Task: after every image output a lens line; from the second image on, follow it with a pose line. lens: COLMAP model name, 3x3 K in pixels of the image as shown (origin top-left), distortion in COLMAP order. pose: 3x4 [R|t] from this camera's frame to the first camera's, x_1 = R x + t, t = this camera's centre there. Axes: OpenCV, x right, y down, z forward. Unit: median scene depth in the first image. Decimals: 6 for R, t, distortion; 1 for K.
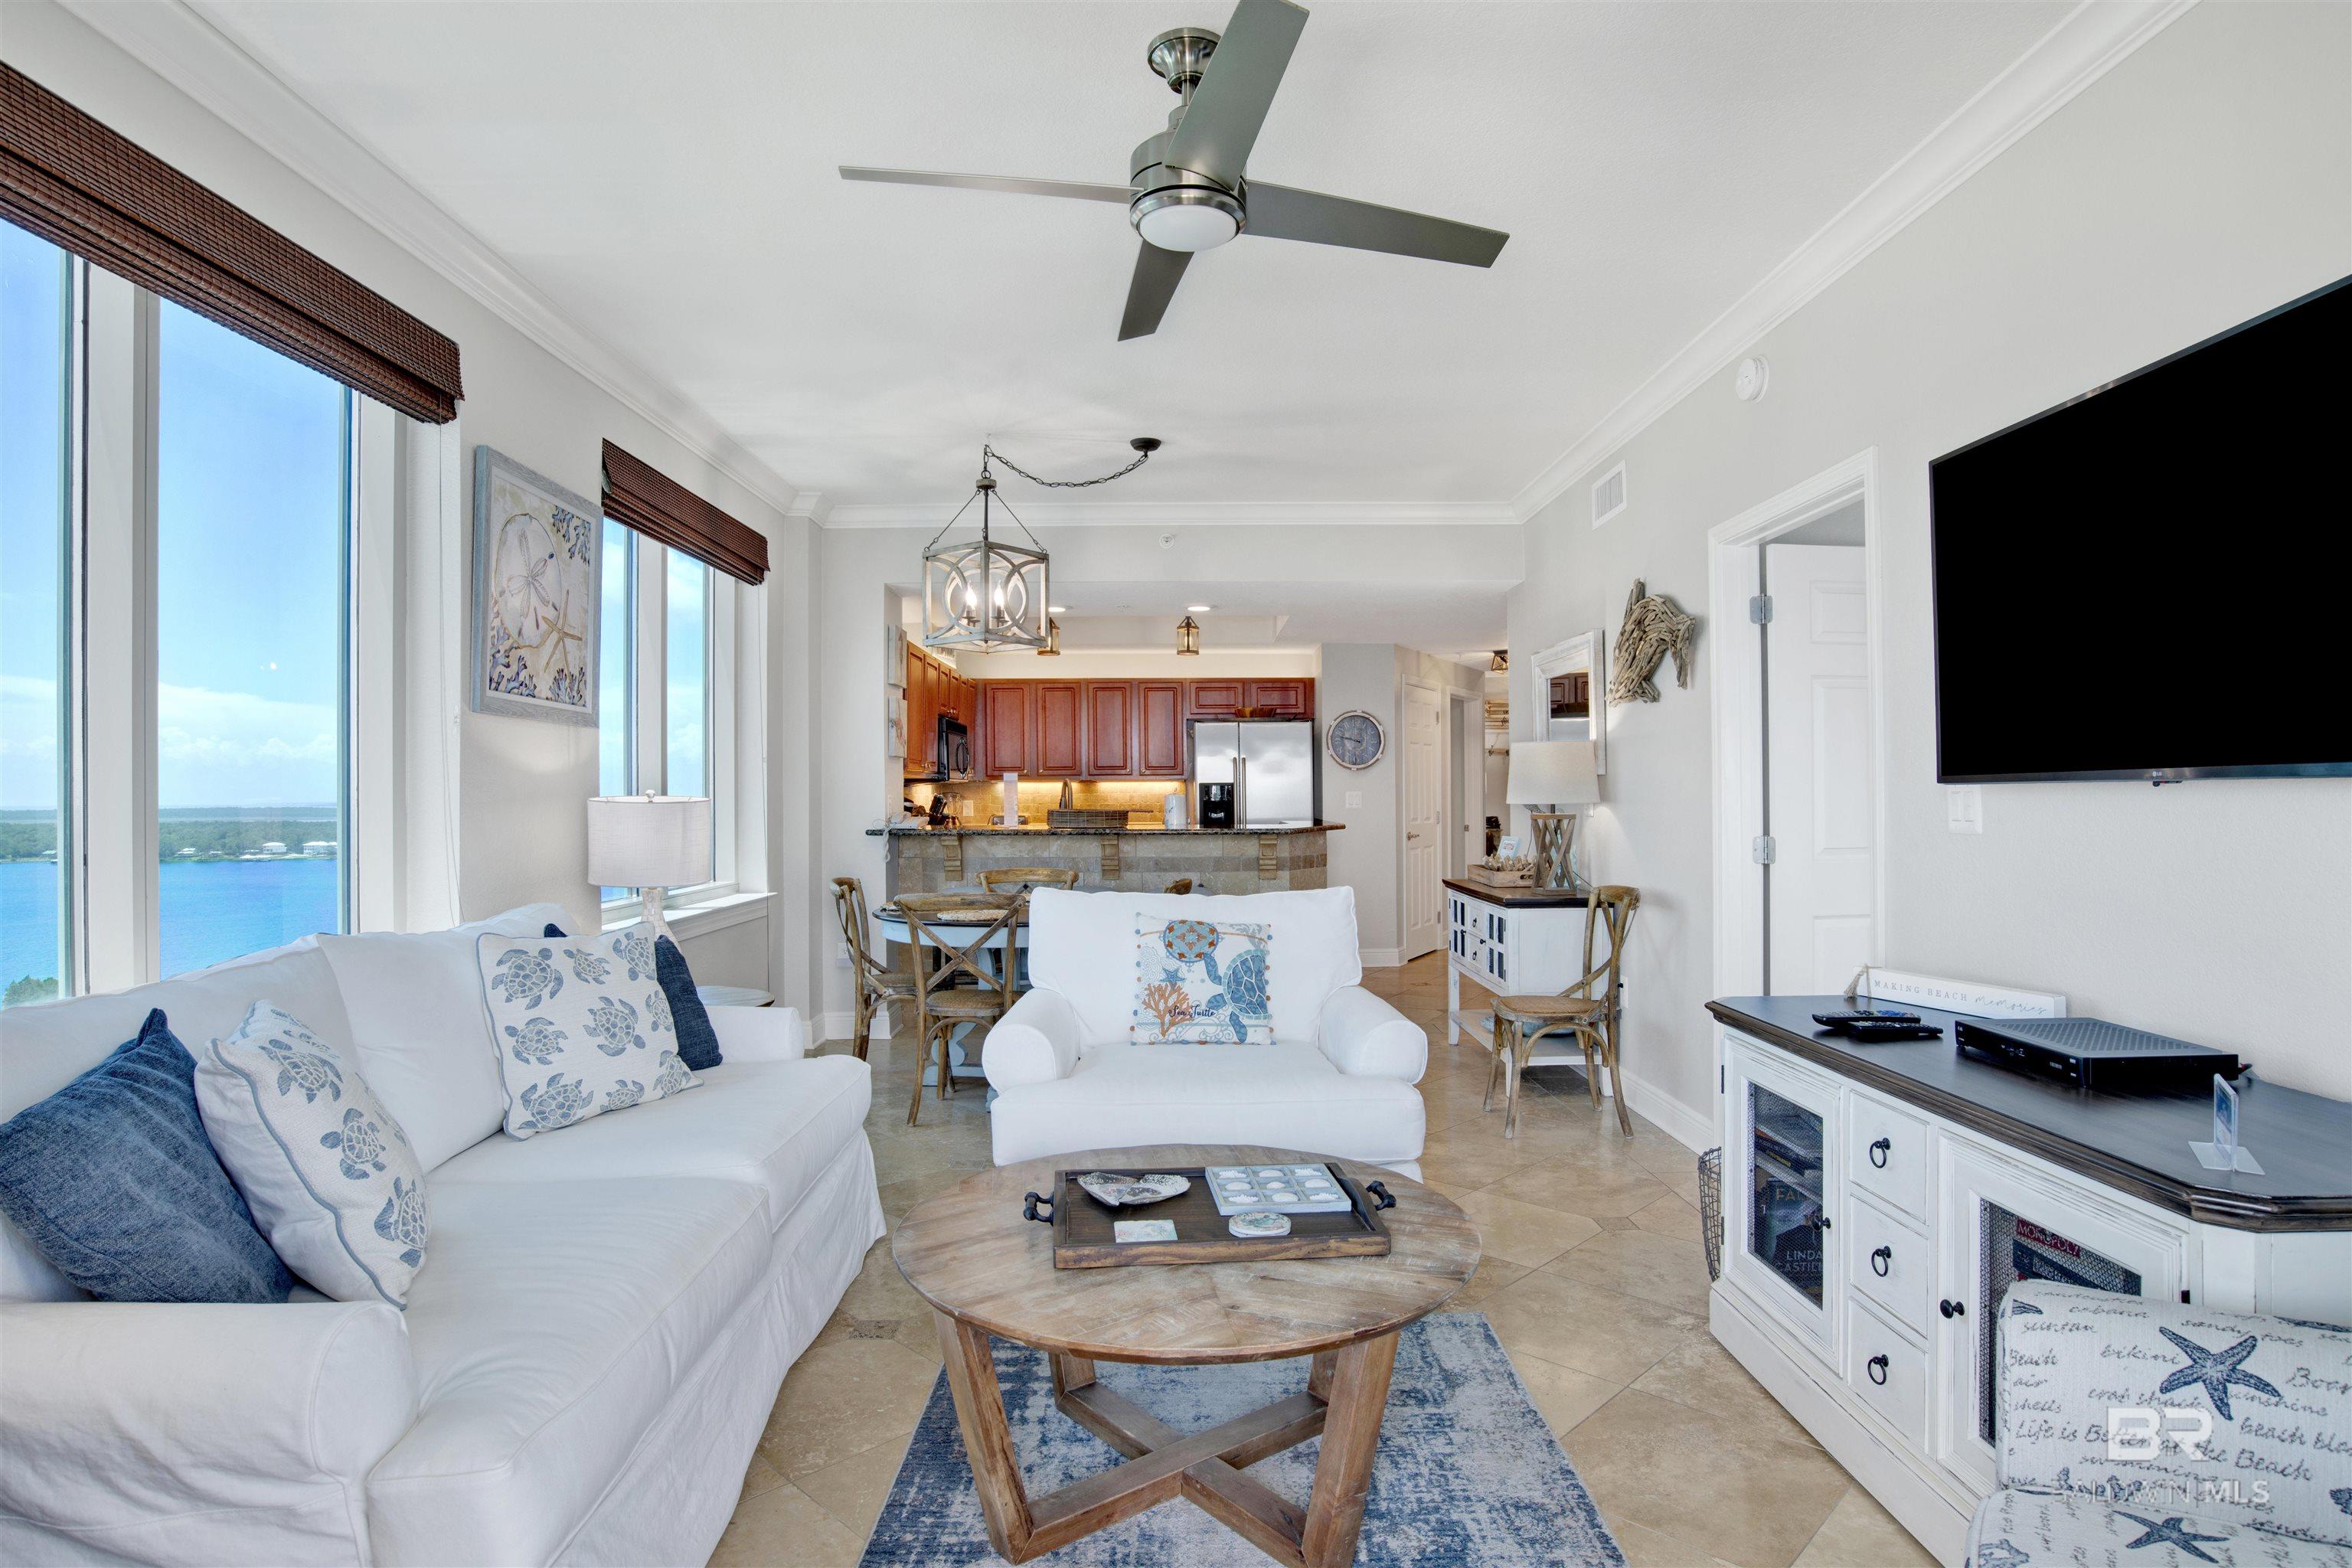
lens RADIAL K [[1294.8, 0, 1166.5], [0, 1294.8, 815.5], [0, 0, 1]] dist [-0.053811, 0.000599]
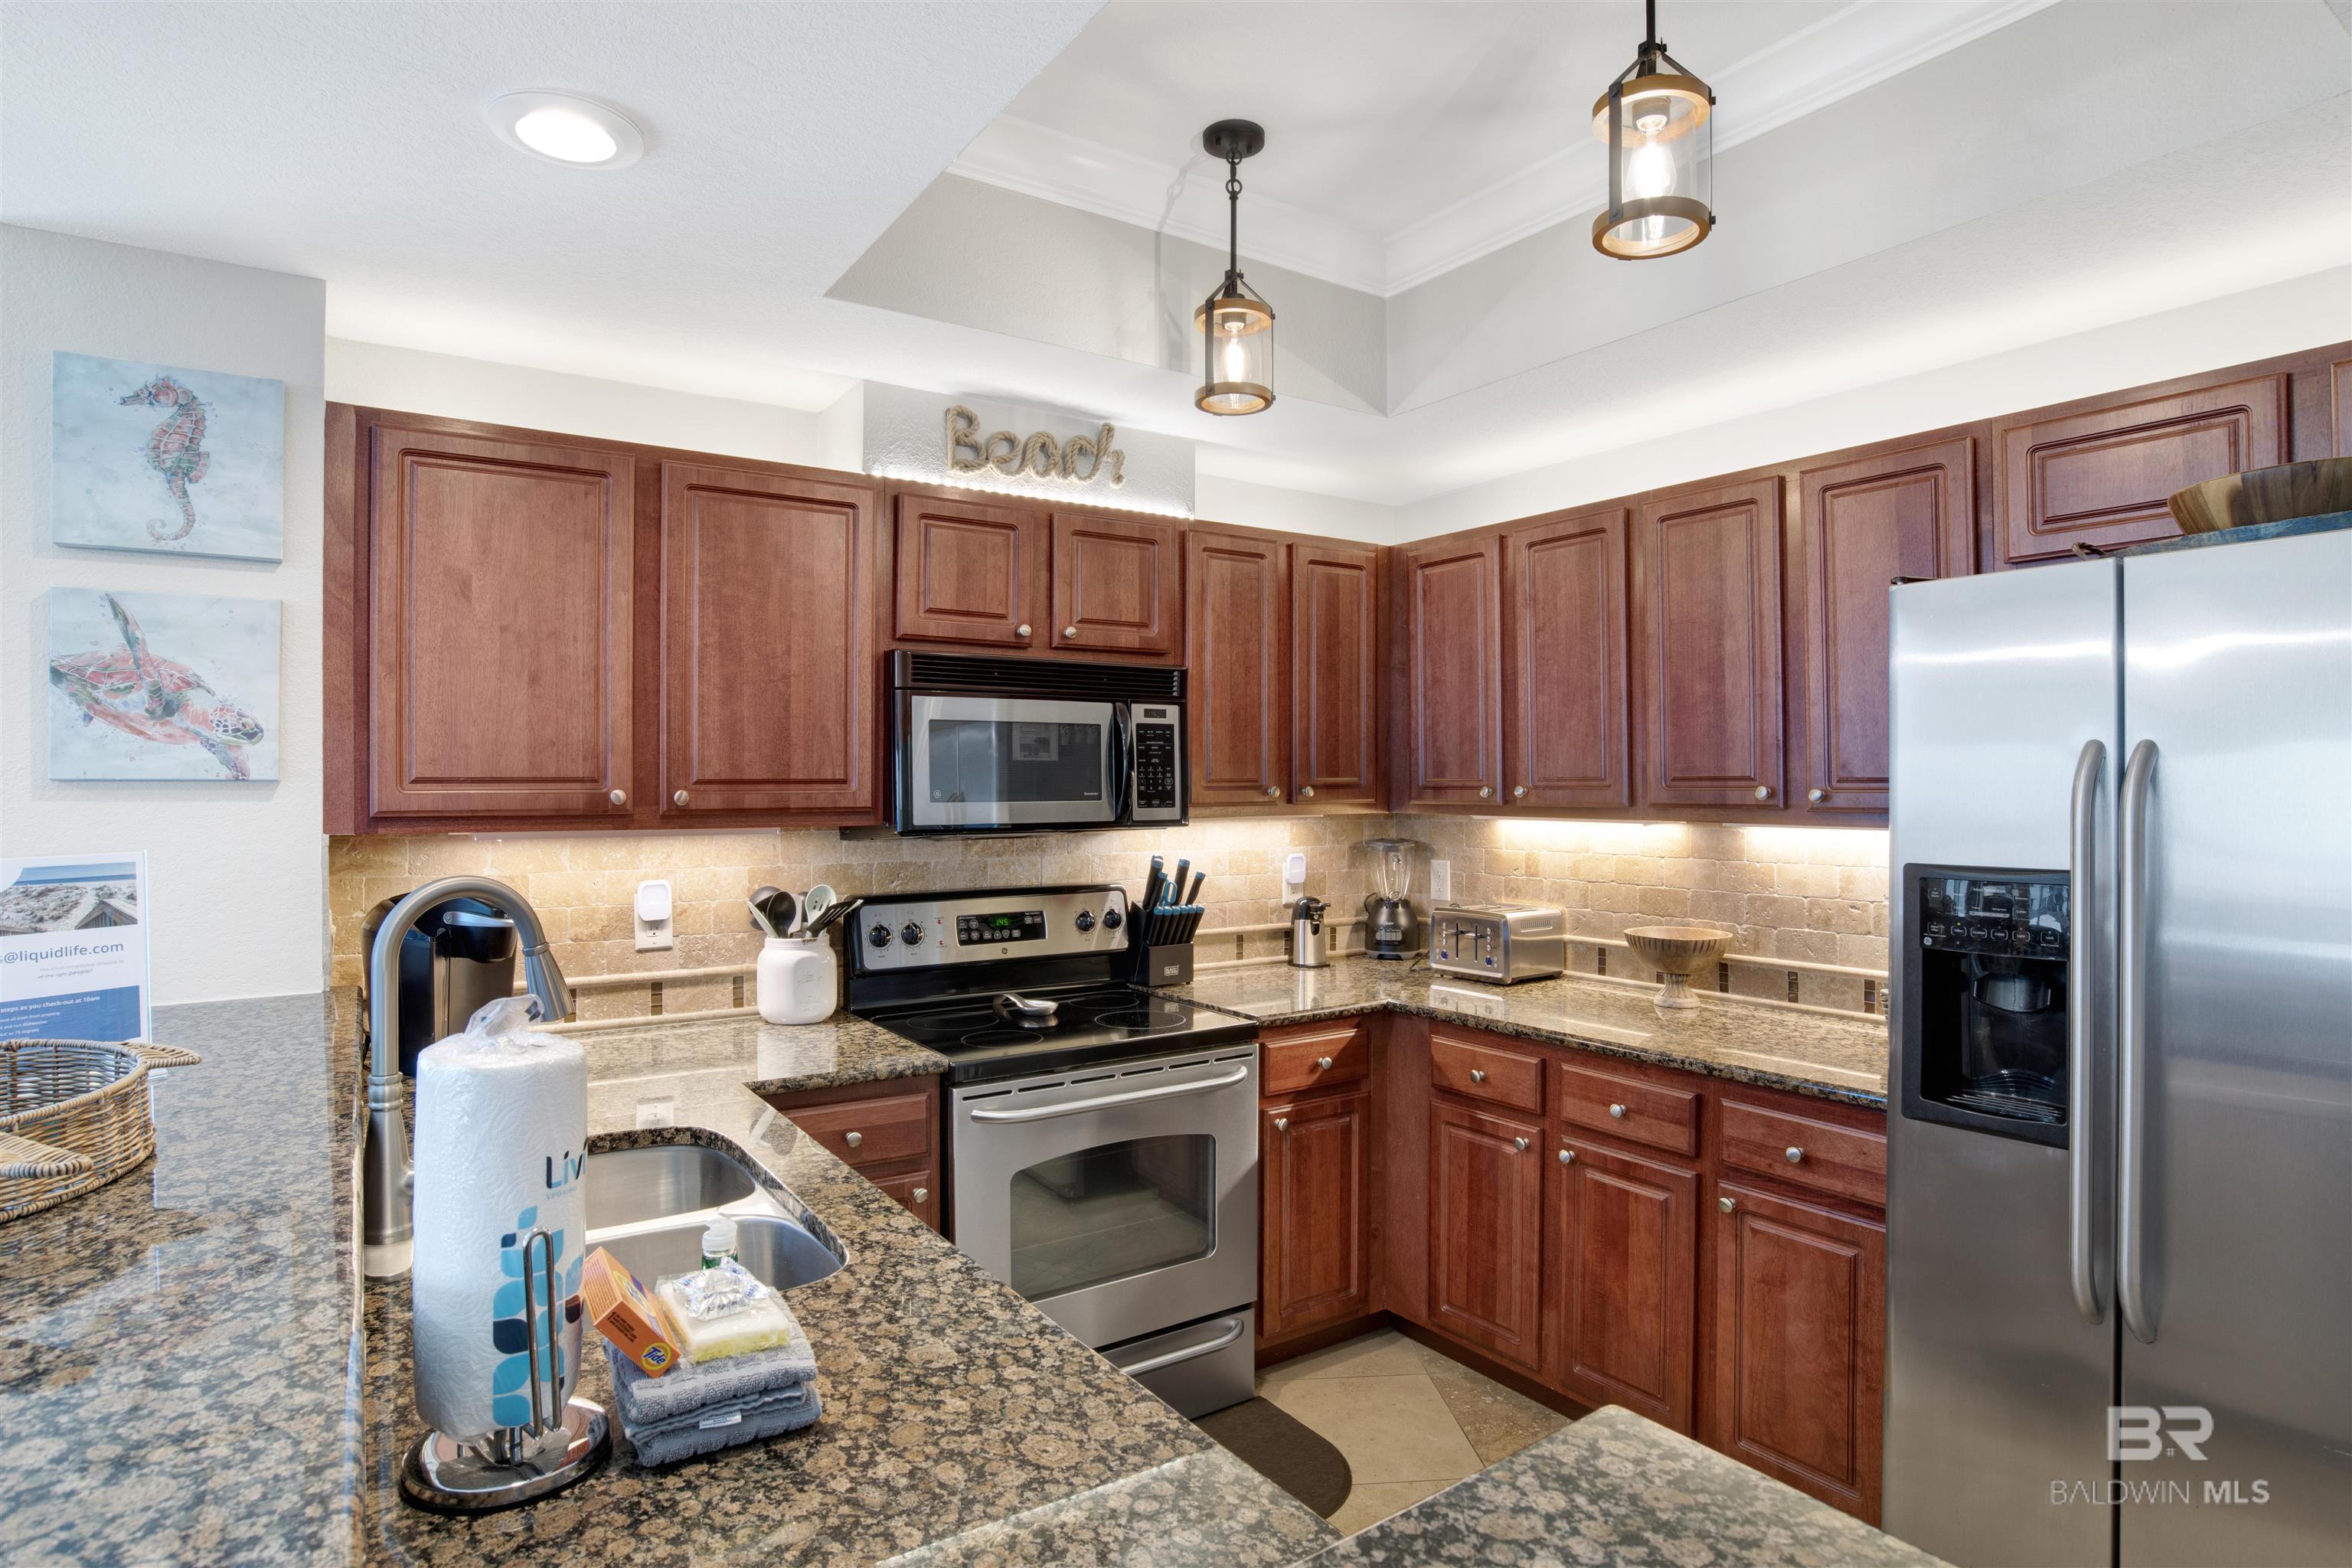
lens RADIAL K [[1241.3, 0, 1185.7], [0, 1241.3, 788.6], [0, 0, 1]] dist [-0.072010, 0.027930]
pose [[0.562678, 0.009418, -0.826622, 0.121050], [-0.016231, 0.999868, 0.000343, -0.034344], [0.826517, 0.013224, 0.562757, 0.761082]]
